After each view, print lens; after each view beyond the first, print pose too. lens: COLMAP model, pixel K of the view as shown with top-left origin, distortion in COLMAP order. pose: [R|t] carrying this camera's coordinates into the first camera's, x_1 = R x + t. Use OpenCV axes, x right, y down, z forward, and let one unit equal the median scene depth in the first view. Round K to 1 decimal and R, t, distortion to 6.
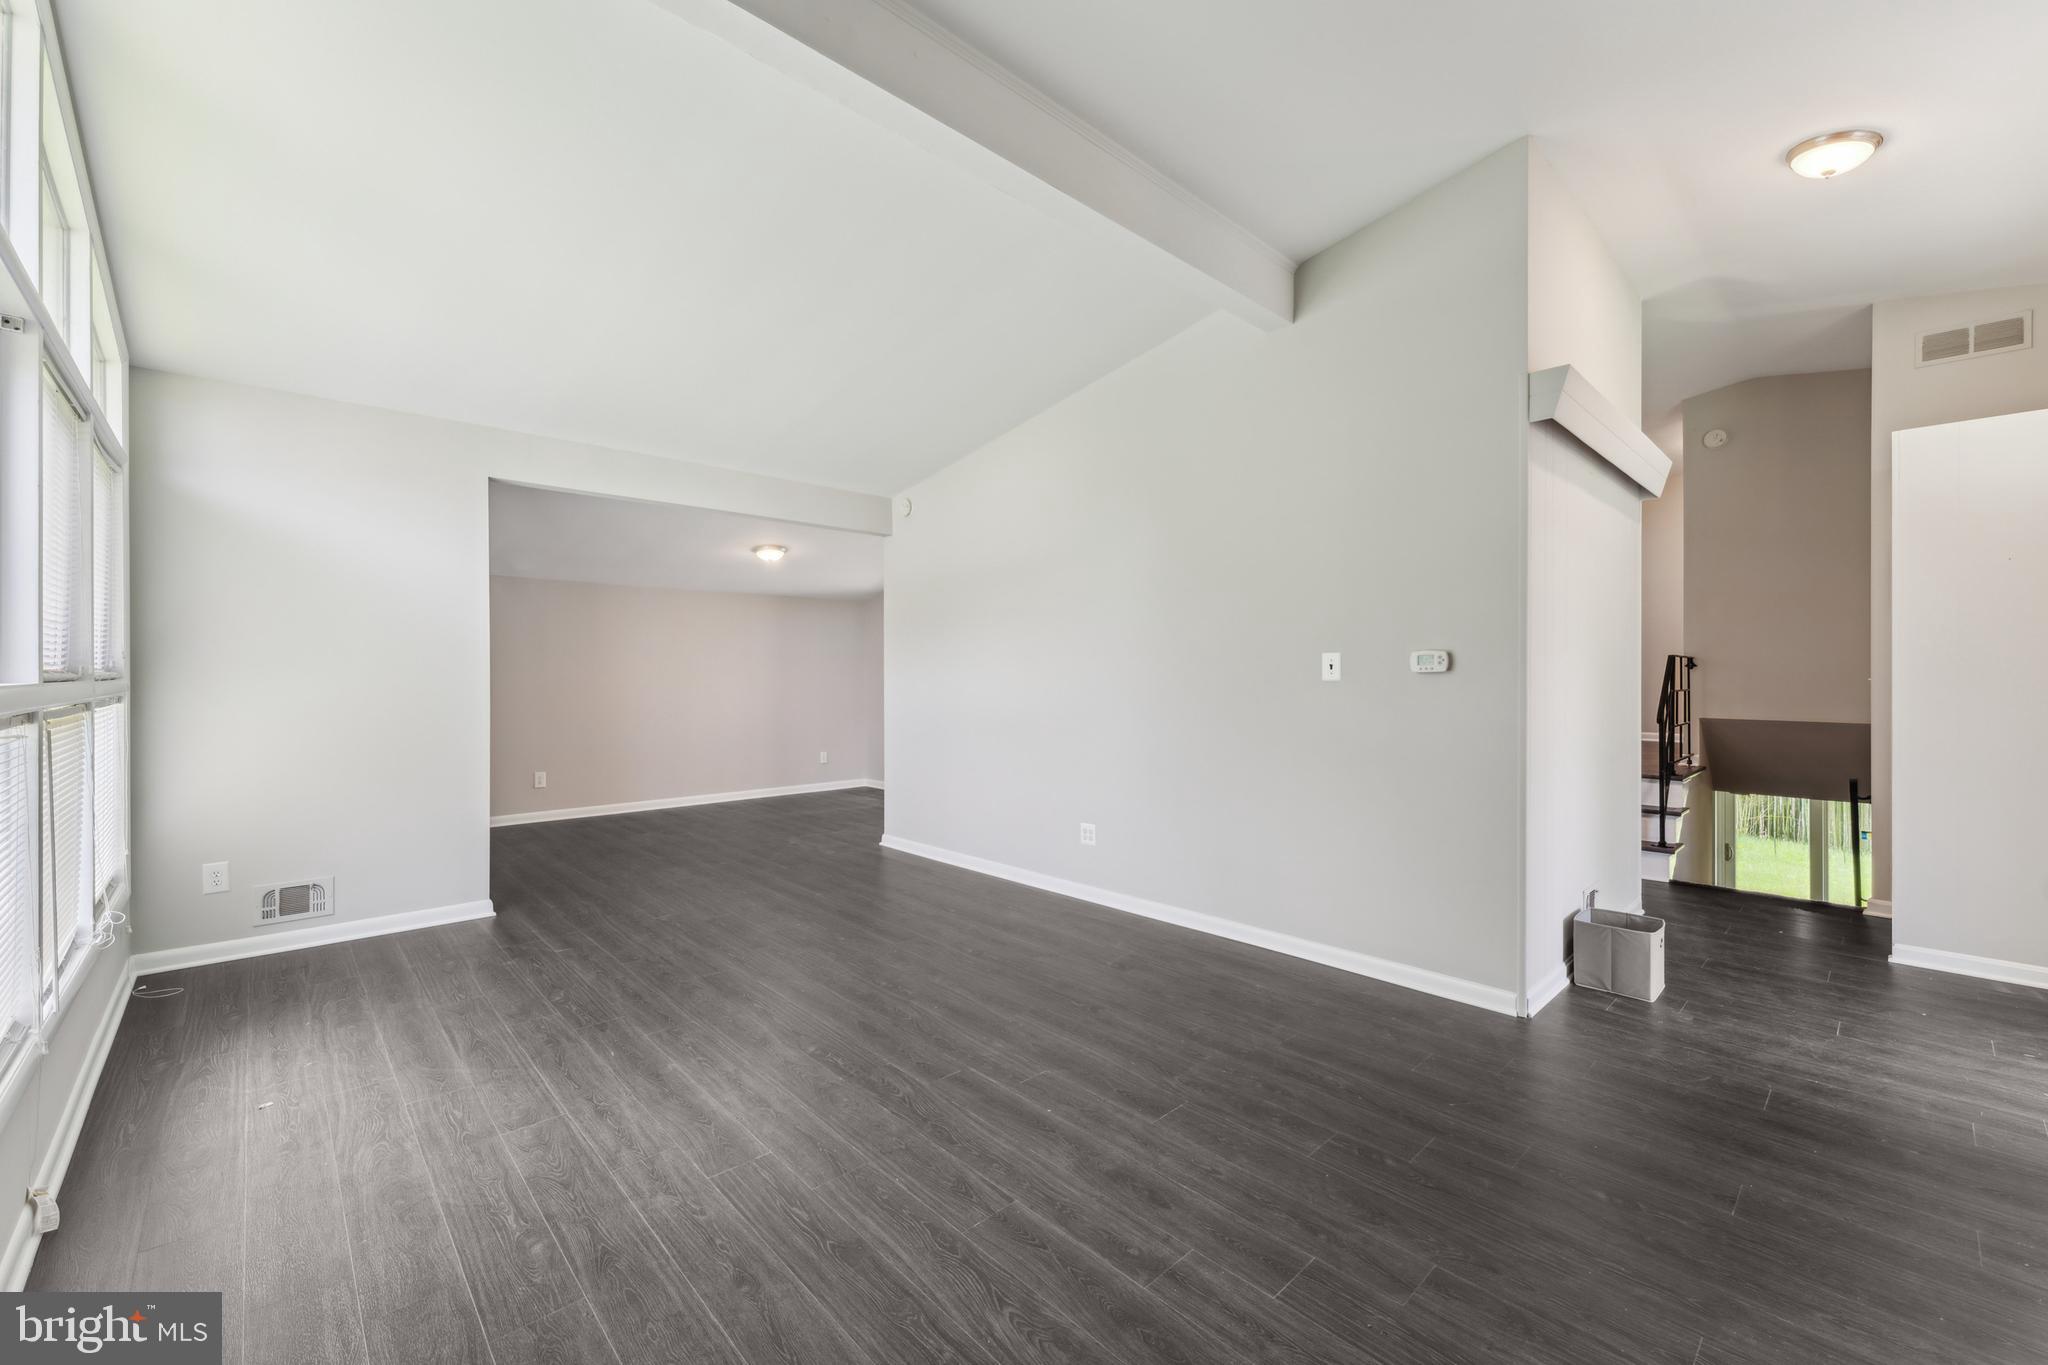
lens RADIAL K [[829.7, 0, 1024.0], [0, 829.7, 682.5], [0, 0, 1]] dist [-0.000222, -0.000096]
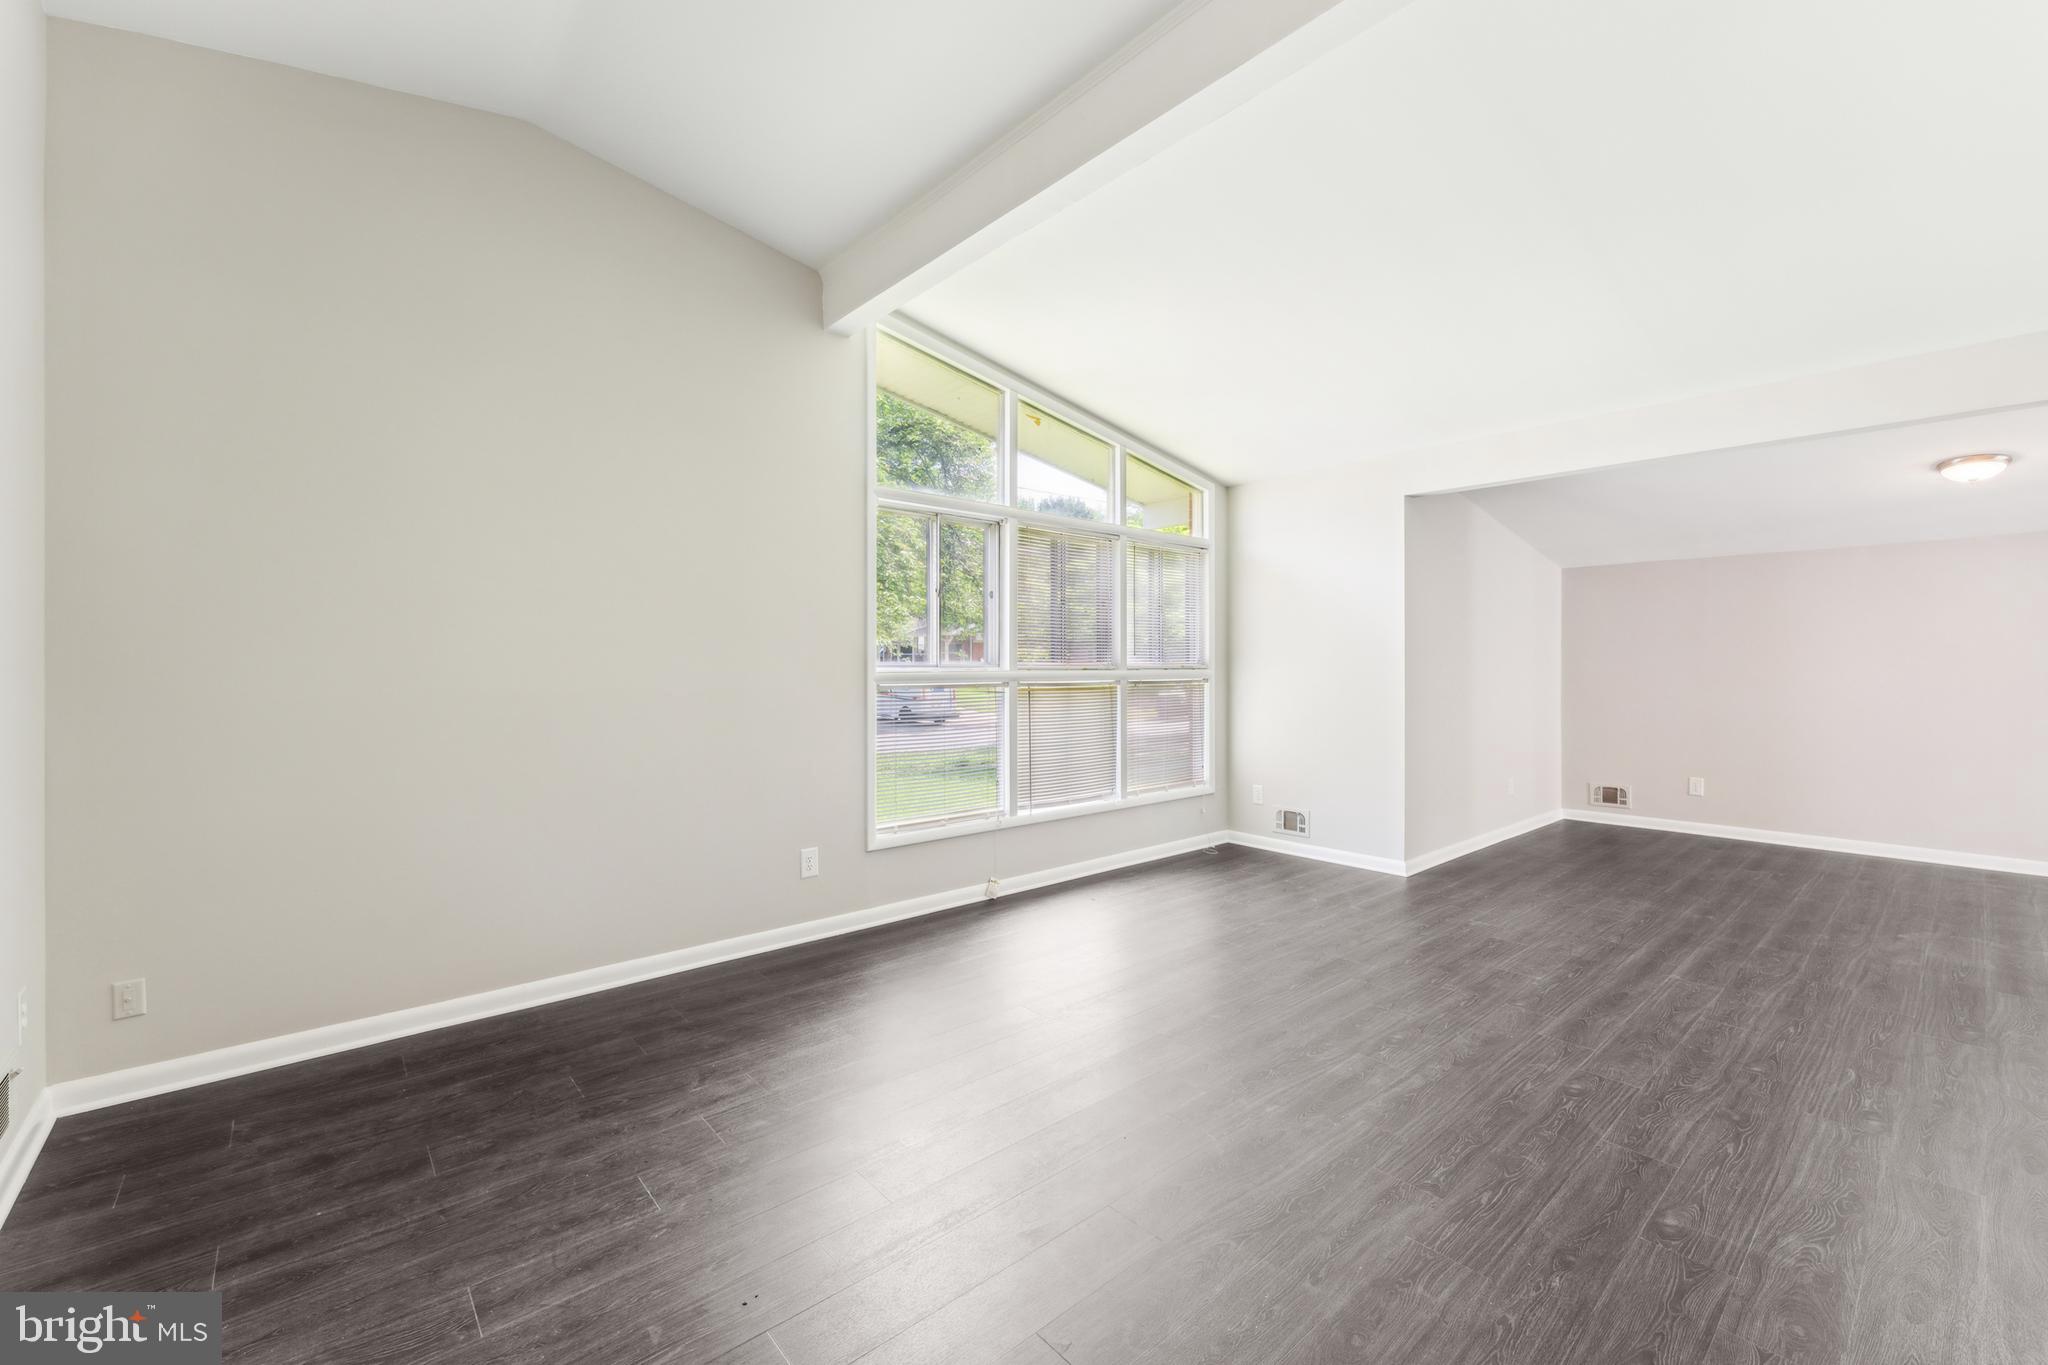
lens RADIAL K [[835.6, 0, 1012.6], [0, 835.6, 671.8], [0, 0, 1]] dist [0.000388, 0.000114]
pose [[-0.043857, 0.009187, -0.998996, 0.970928], [-0.009827, 0.999905, 0.009627, -0.014504], [0.998989, 0.010239, -0.043762, 0.909149]]
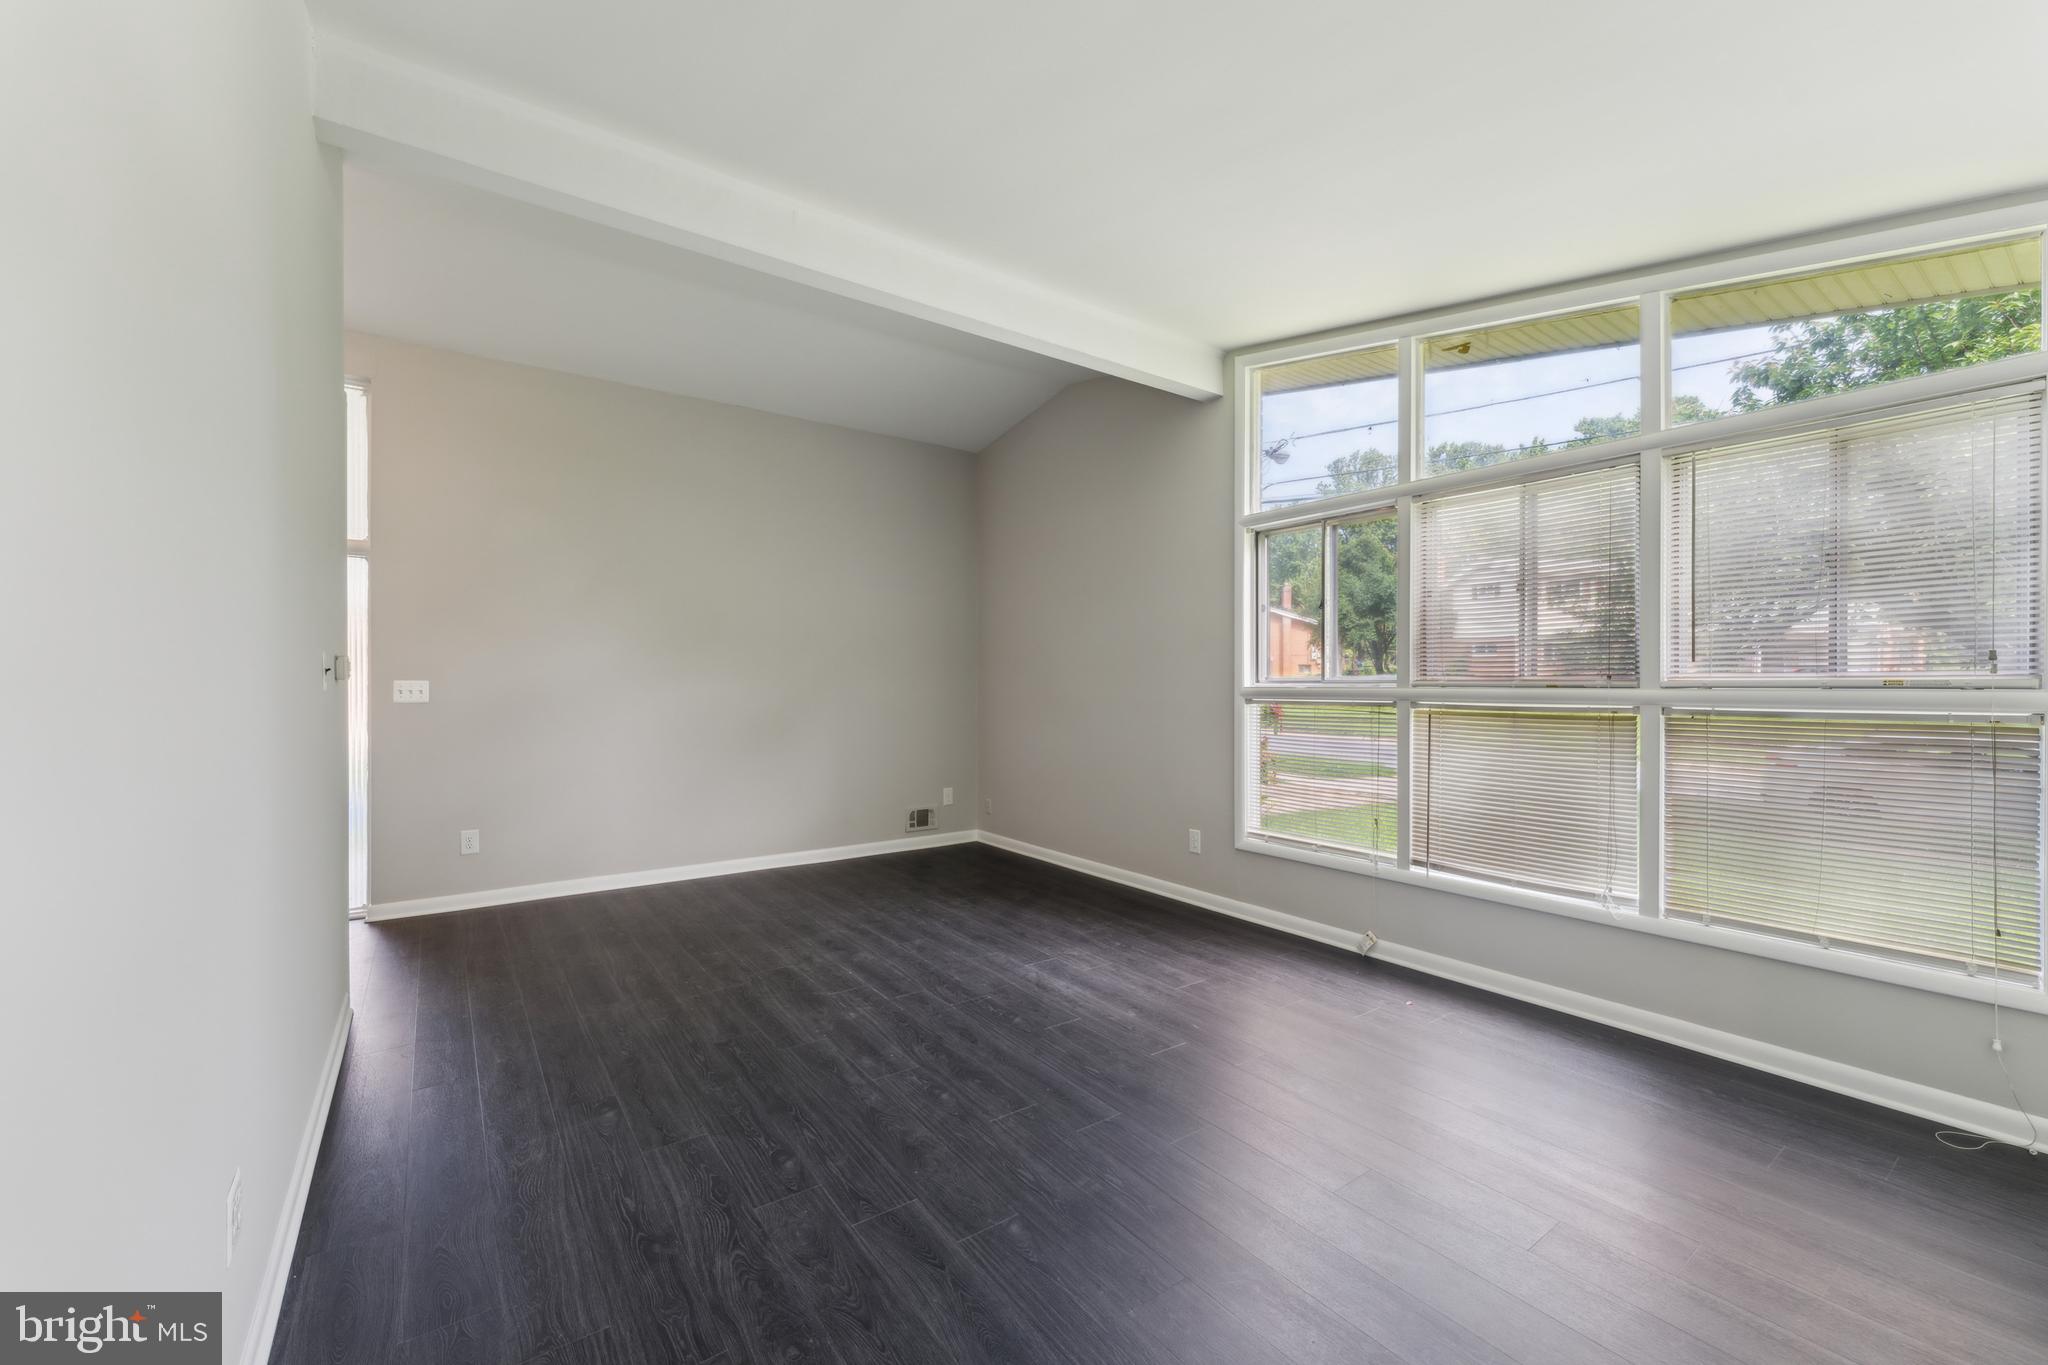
lens RADIAL K [[812.6, 0, 1030.1], [0, 812.6, 682.0], [0, 0, 1]] dist [-0.000705, -0.000087]
pose [[-0.992659, 0.000385, 0.120950, -0.471613], [0.001529, 0.999955, 0.009369, -0.023407], [-0.120941, 0.009485, -0.992614, 2.416597]]
